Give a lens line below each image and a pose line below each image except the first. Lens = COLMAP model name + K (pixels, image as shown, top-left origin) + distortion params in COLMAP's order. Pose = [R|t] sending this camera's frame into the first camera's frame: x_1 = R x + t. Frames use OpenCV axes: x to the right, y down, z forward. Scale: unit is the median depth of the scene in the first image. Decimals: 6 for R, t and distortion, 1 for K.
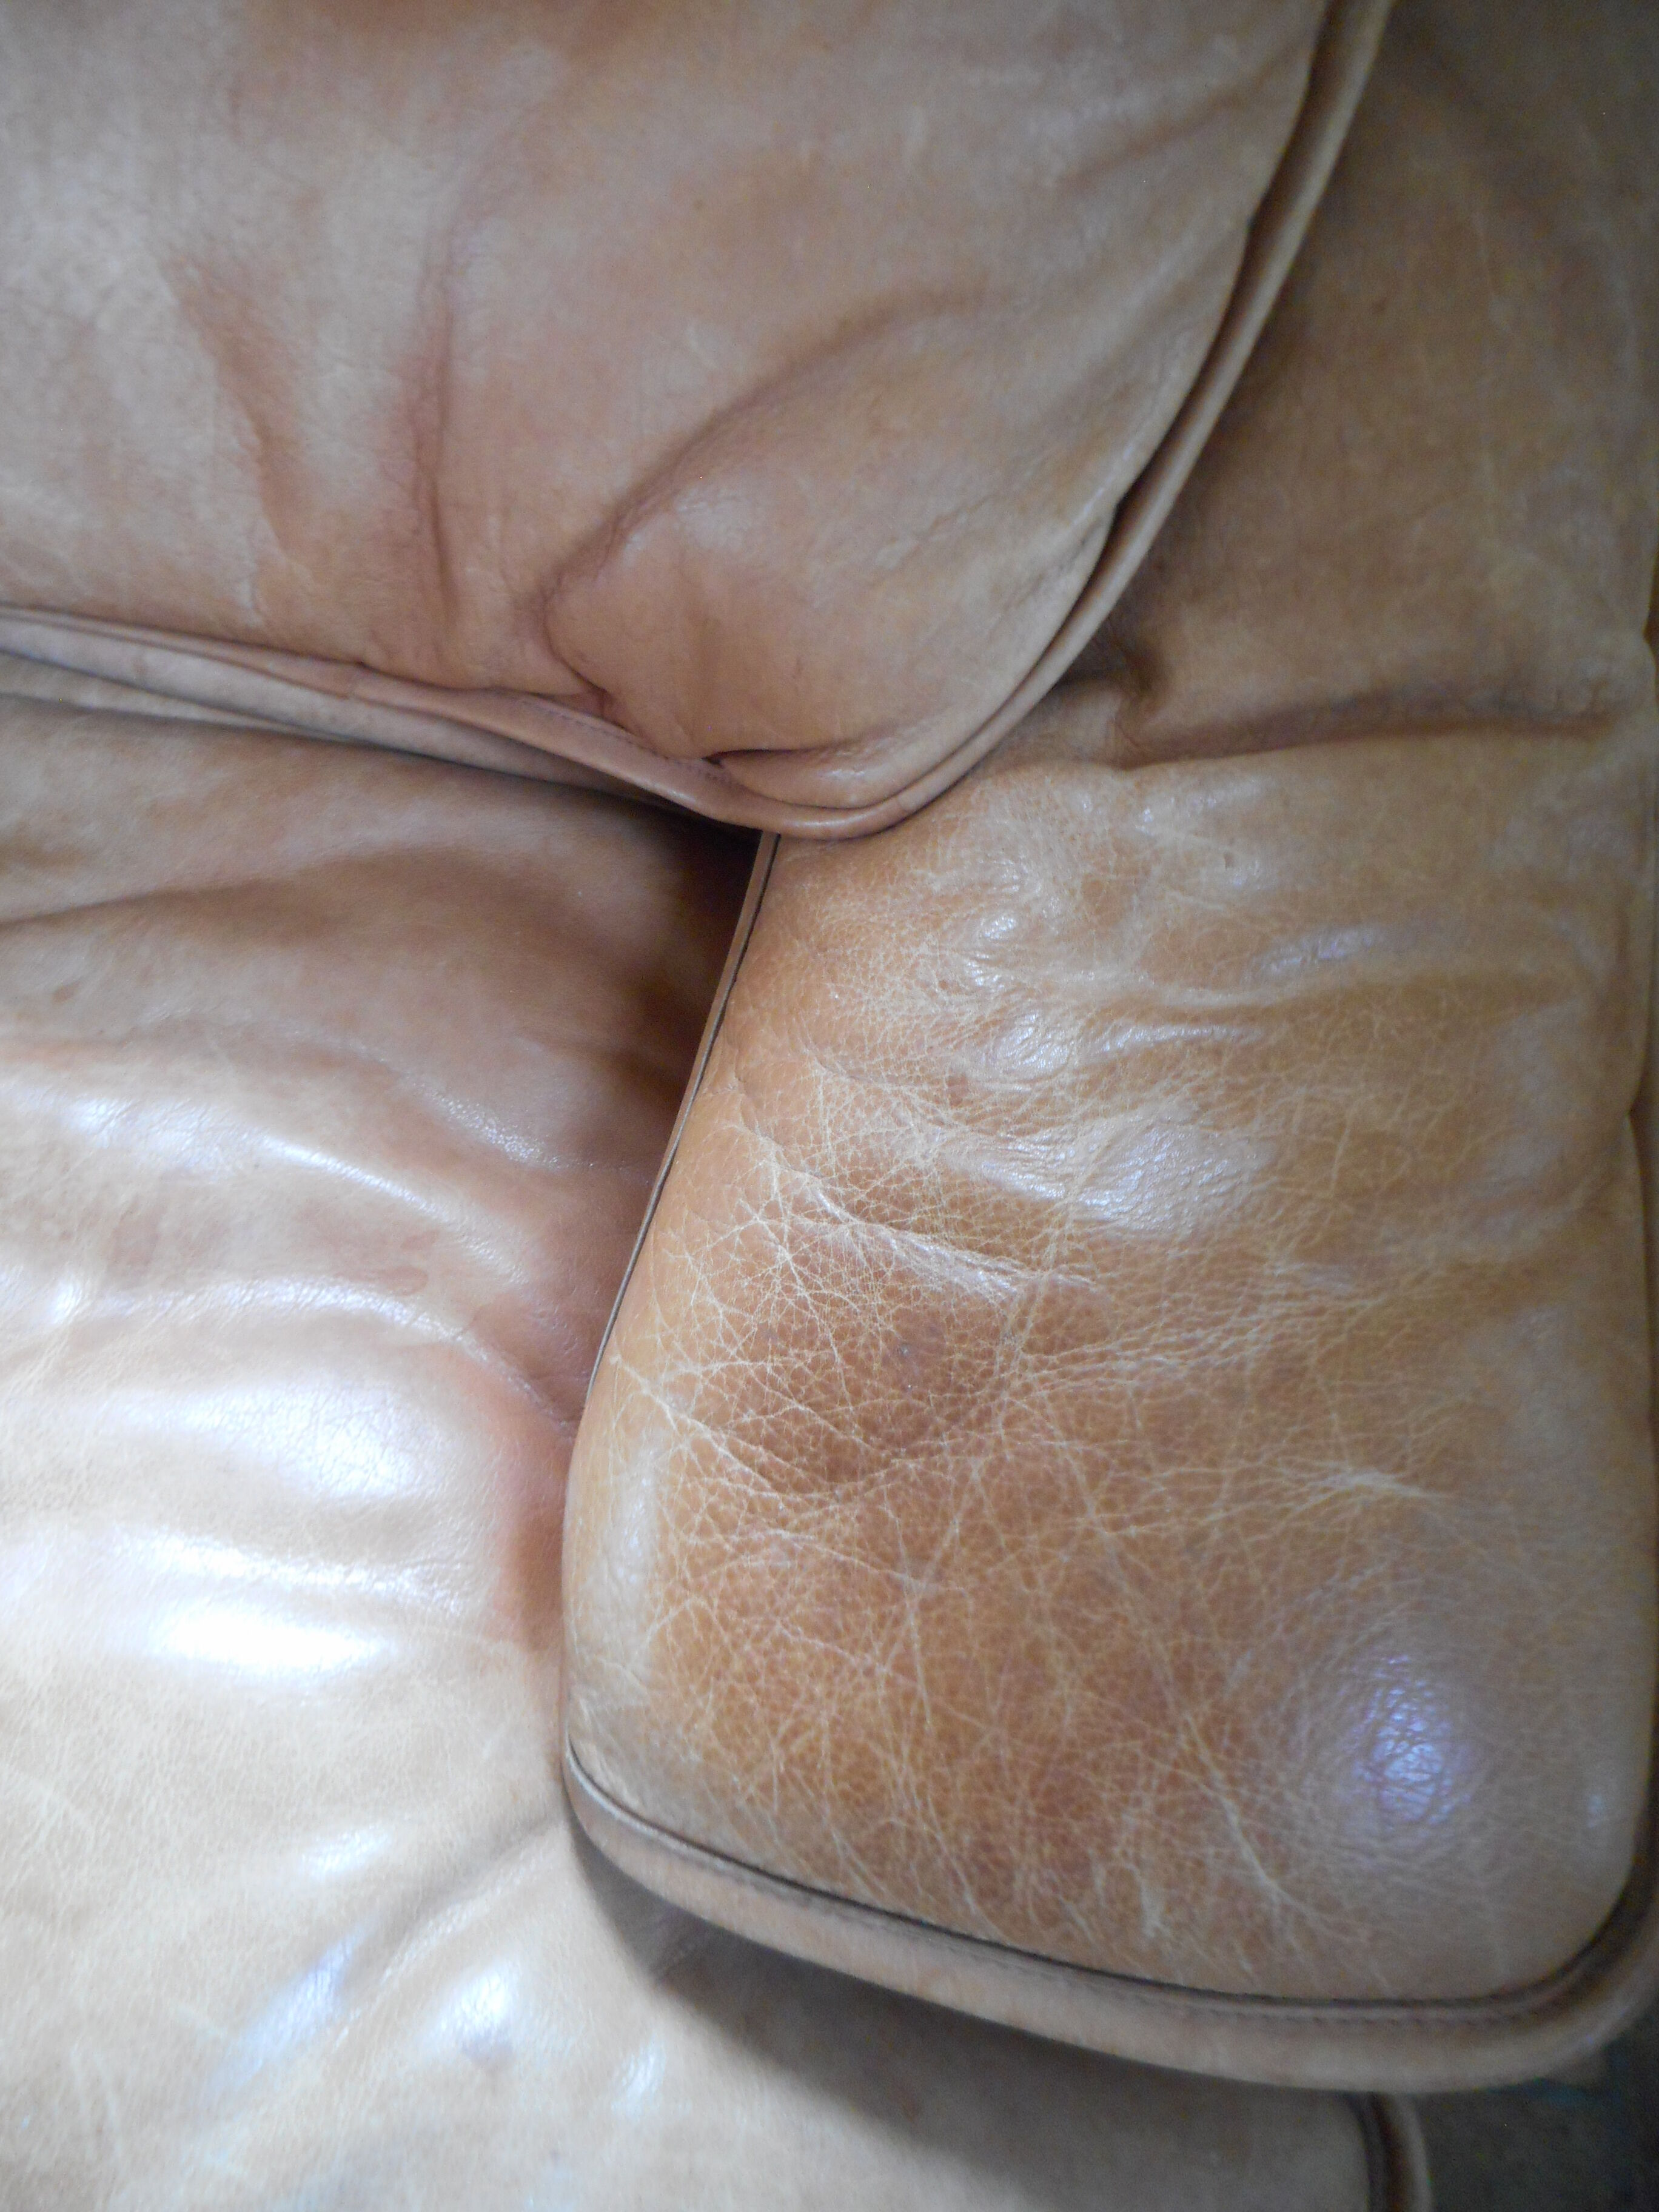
lens RADIAL K [[1637.6, 0, 829.5], [0, 1637.6, 1106.0], [0, 0, 1]] dist [0.028685, -0.020173]
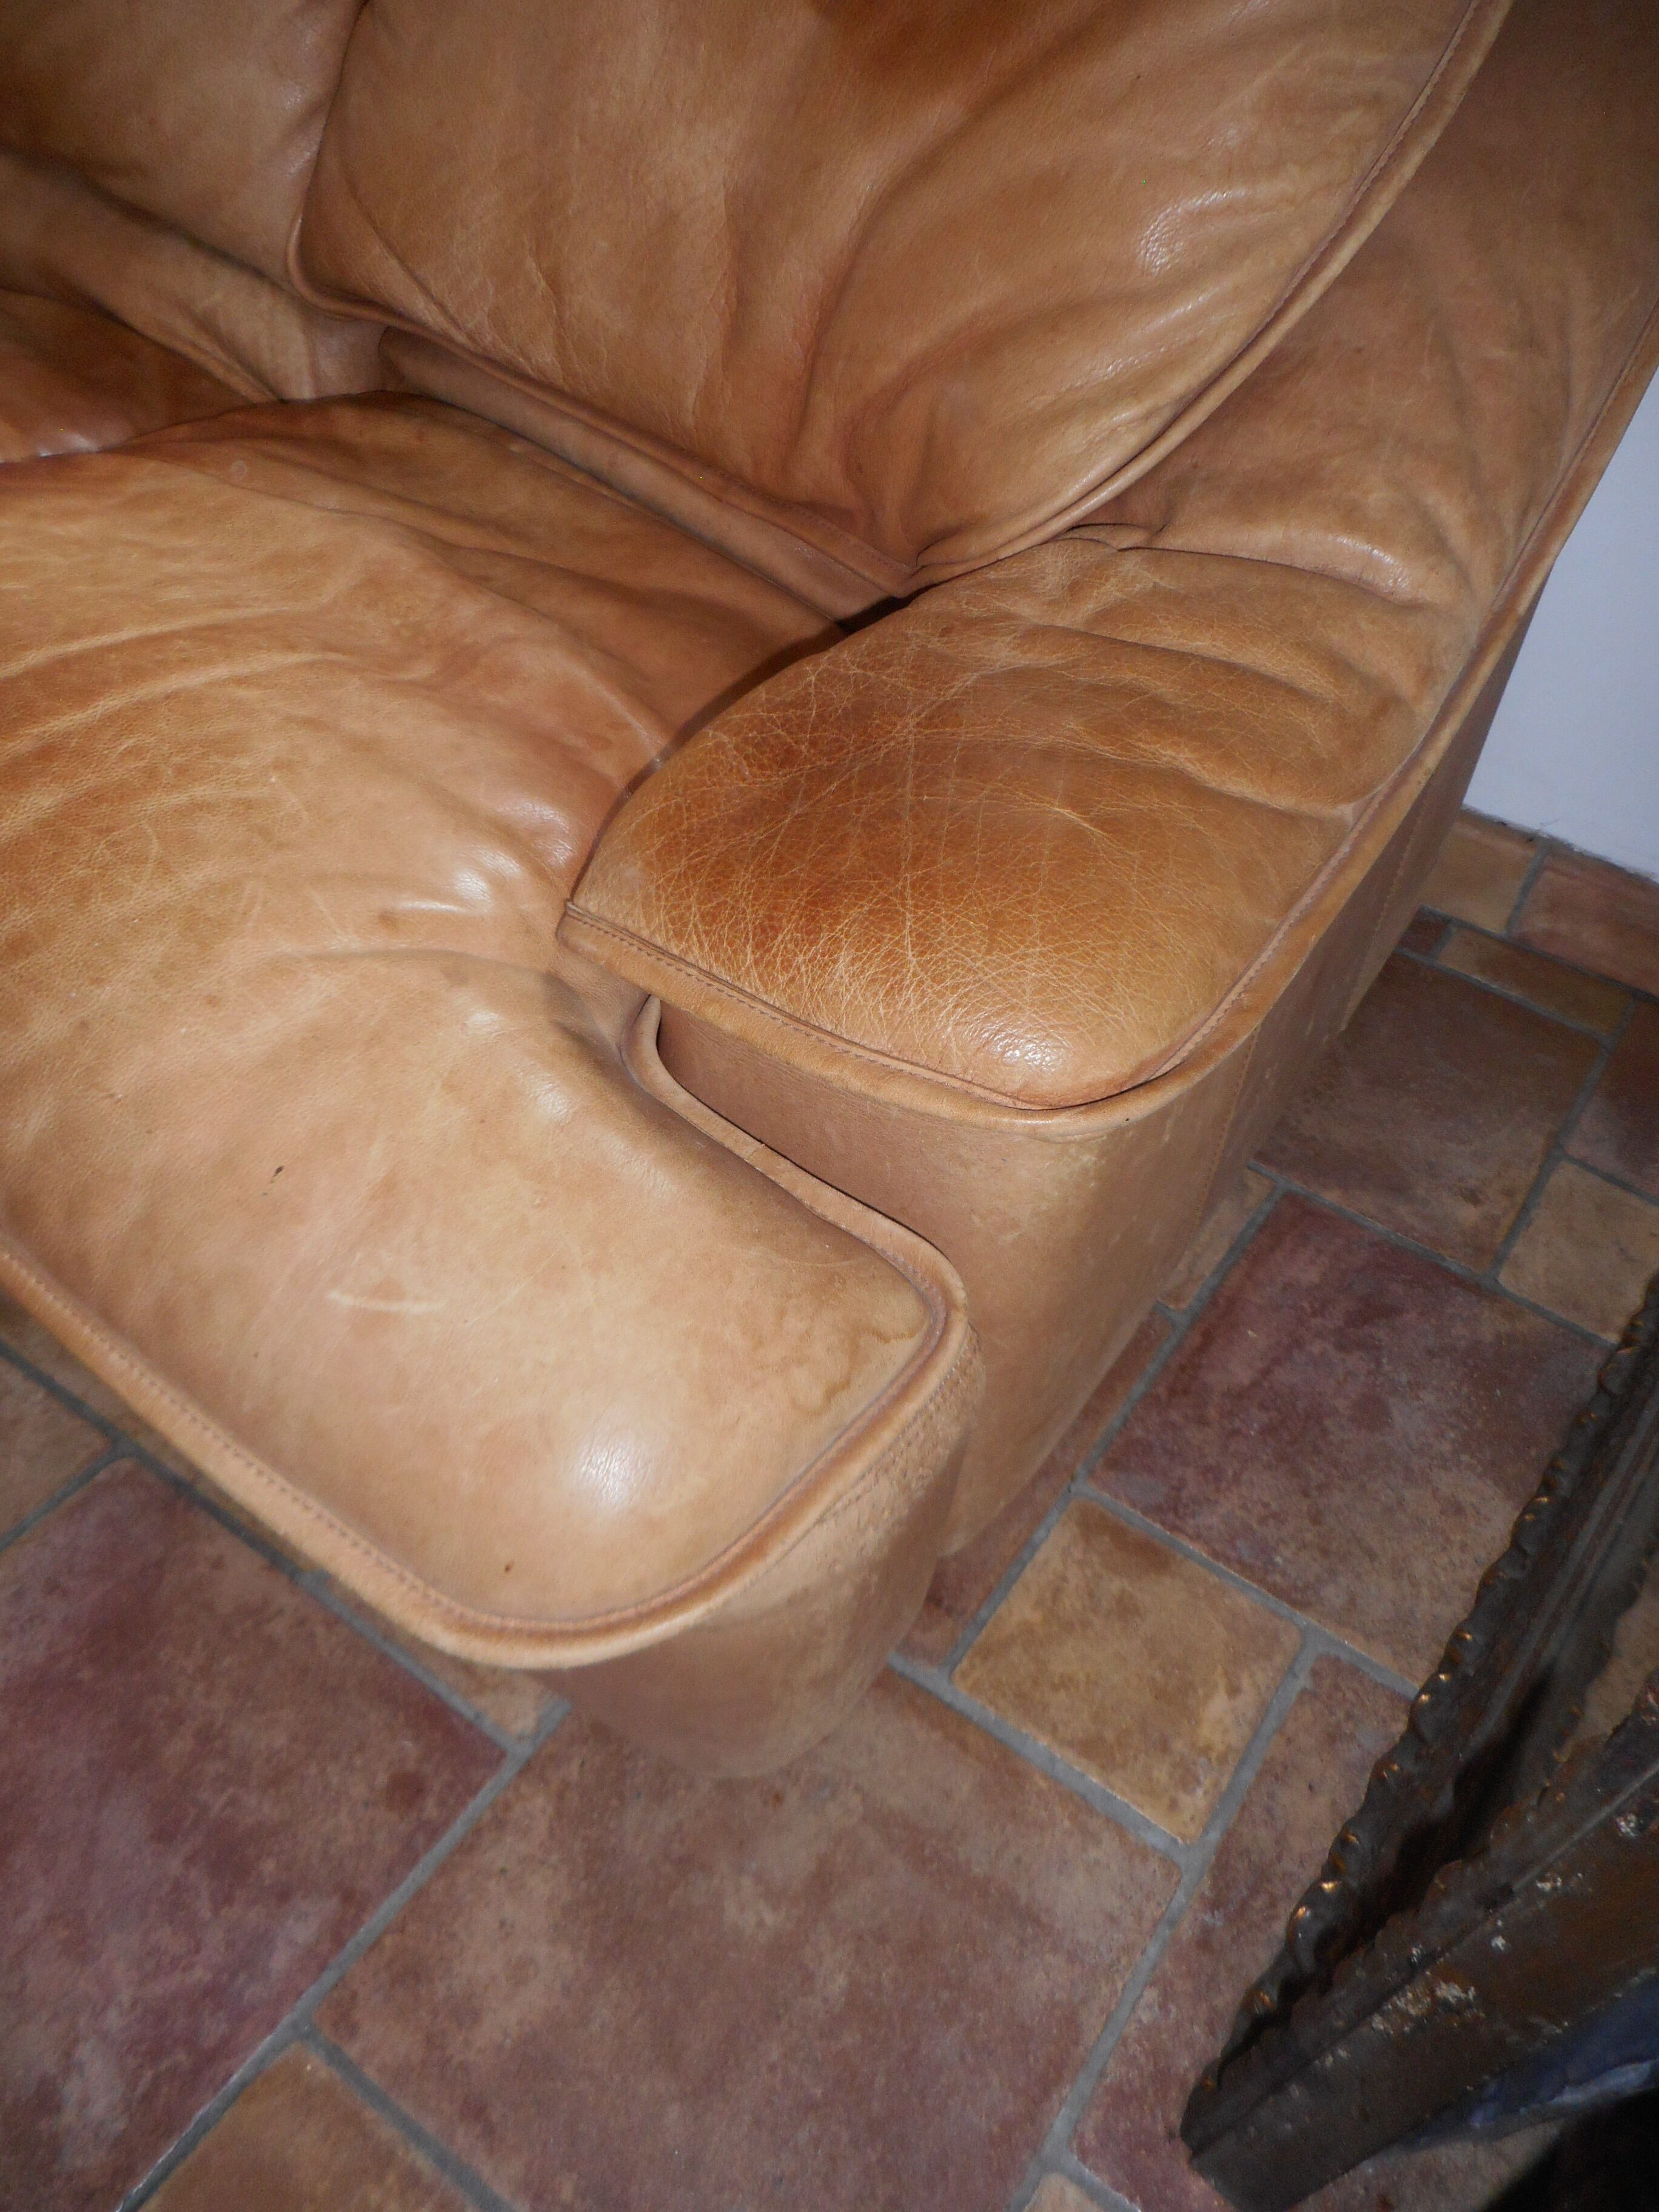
lens RADIAL K [[1637.6, 0, 829.5], [0, 1637.6, 1106.0], [0, 0, 1]] dist [0.028685, -0.020173]
pose [[0.910190, 0.358731, -0.207042, 0.544825], [-0.401133, 0.887989, -0.224872, 0.936540], [0.103183, 0.287728, 0.952138, -0.520106]]
